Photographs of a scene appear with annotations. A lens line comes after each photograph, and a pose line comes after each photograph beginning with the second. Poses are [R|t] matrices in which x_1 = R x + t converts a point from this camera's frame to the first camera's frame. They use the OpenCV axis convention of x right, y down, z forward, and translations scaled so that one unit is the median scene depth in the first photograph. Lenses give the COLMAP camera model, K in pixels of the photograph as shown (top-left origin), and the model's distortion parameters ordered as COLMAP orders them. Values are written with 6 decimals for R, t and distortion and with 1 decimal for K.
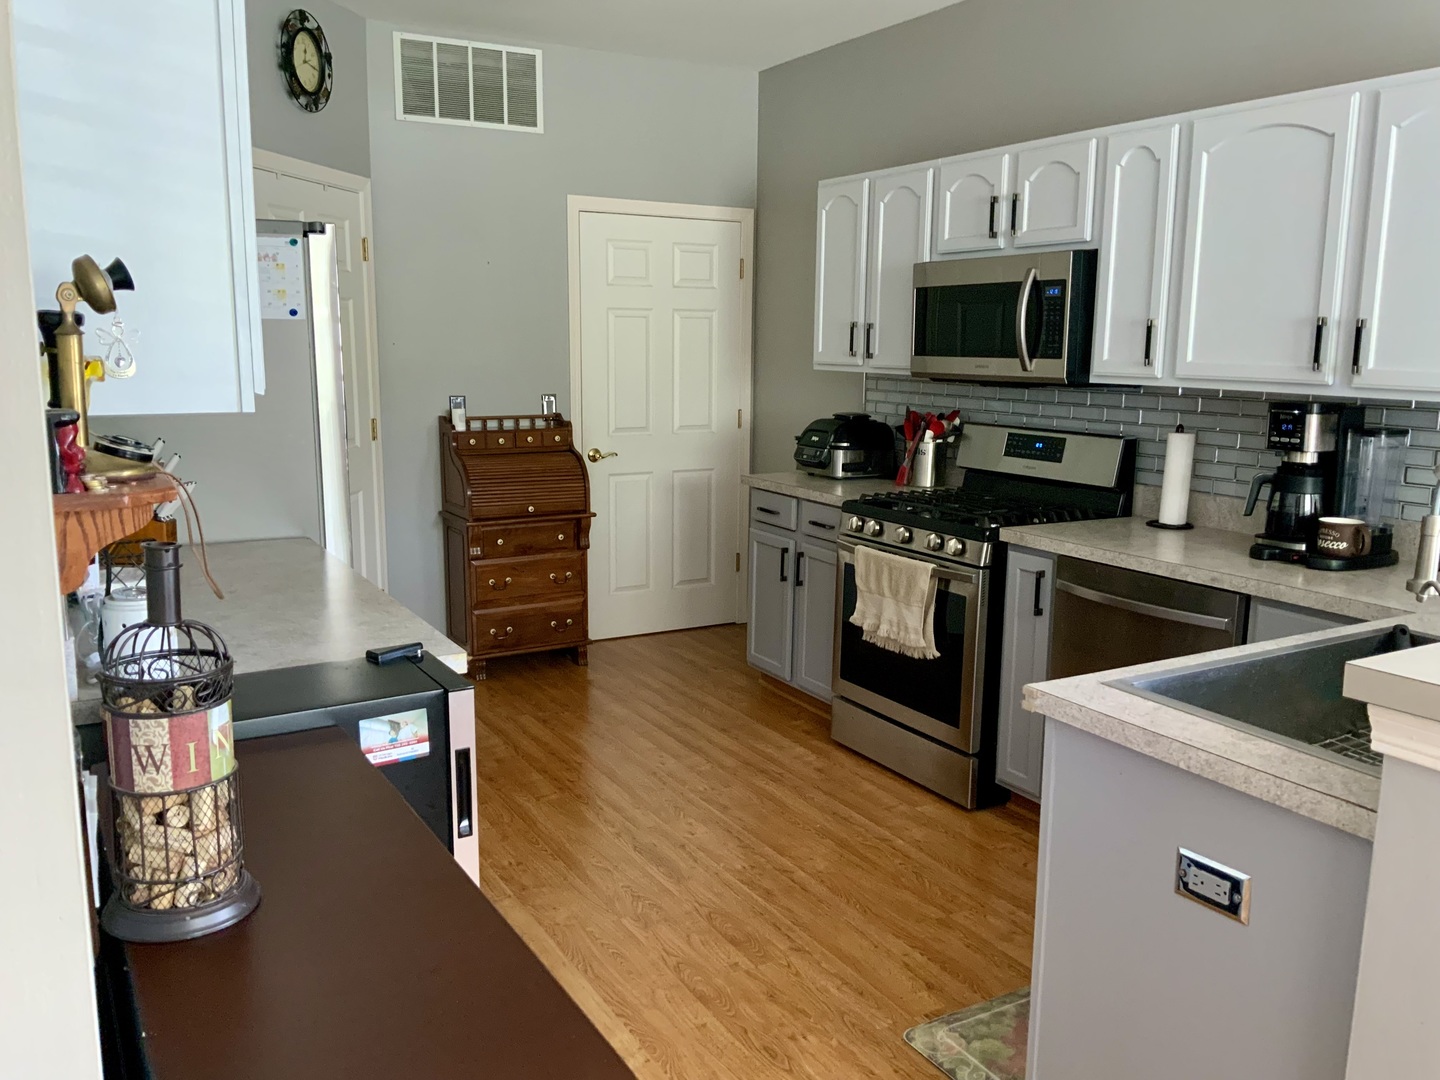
lens RADIAL K [[1188.1, 0, 716.5], [0, 1188.1, 538.1], [0, 0, 1]] dist [0.125807, -0.257645]
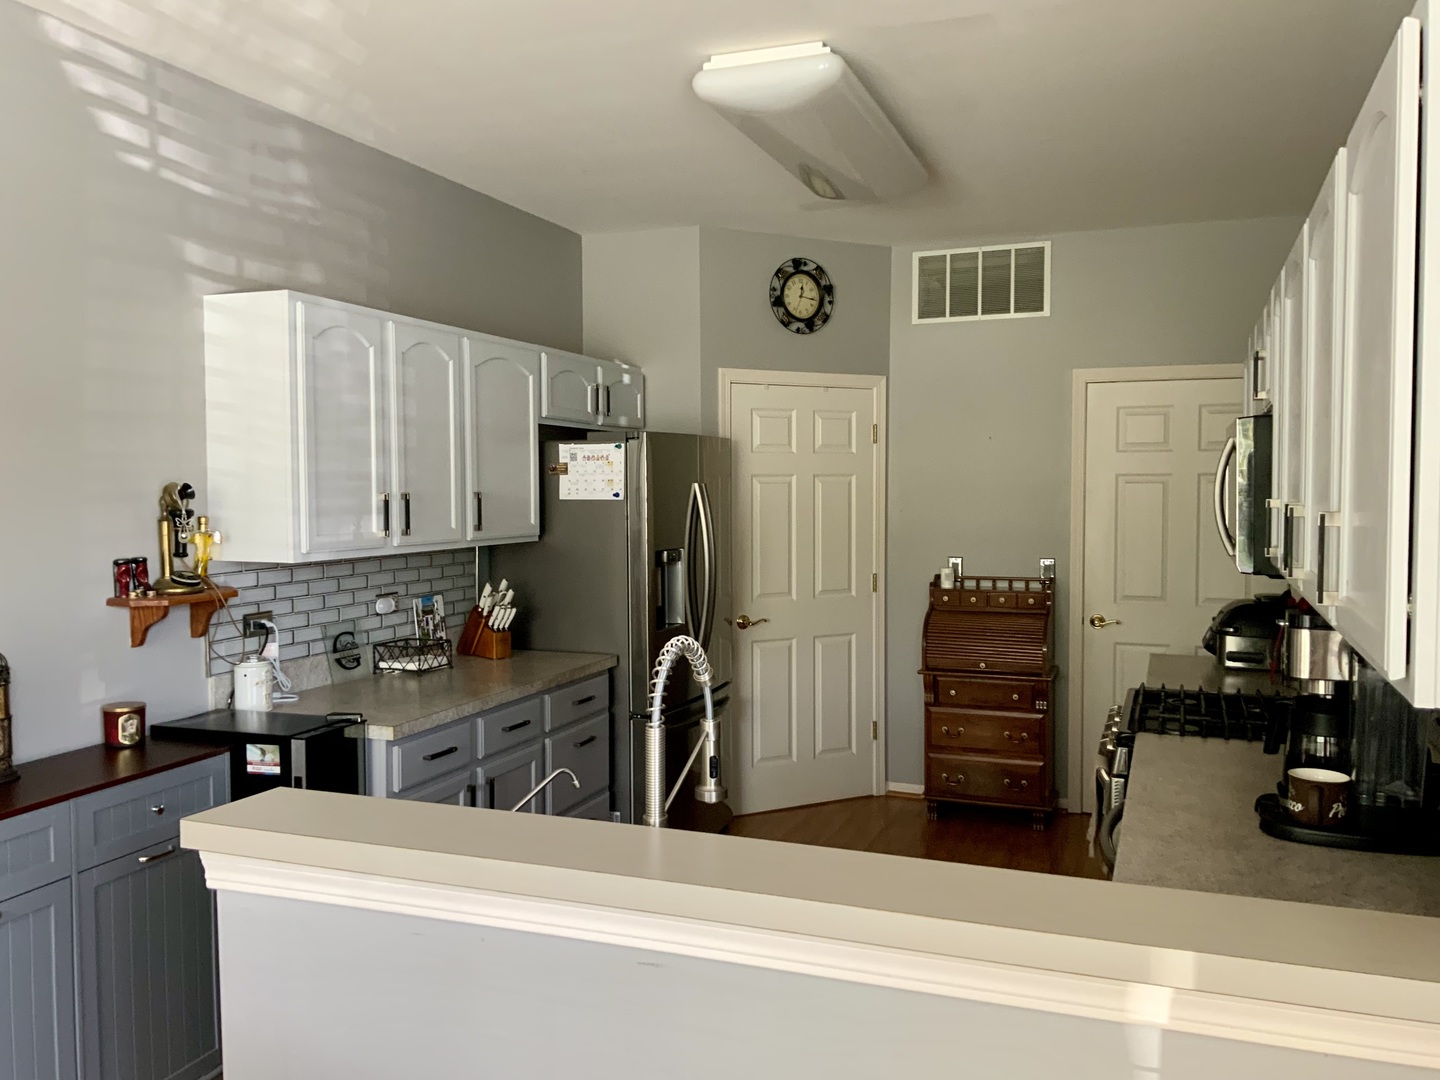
lens RADIAL K [[1188.1, 0, 716.5], [0, 1188.1, 538.1], [0, 0, 1]] dist [0.125807, -0.257645]
pose [[0.628525, 0.027877, -0.777290, 0.519928], [-0.123184, 0.990312, -0.064091, -0.039714], [0.767973, 0.136032, 0.625870, 0.143094]]
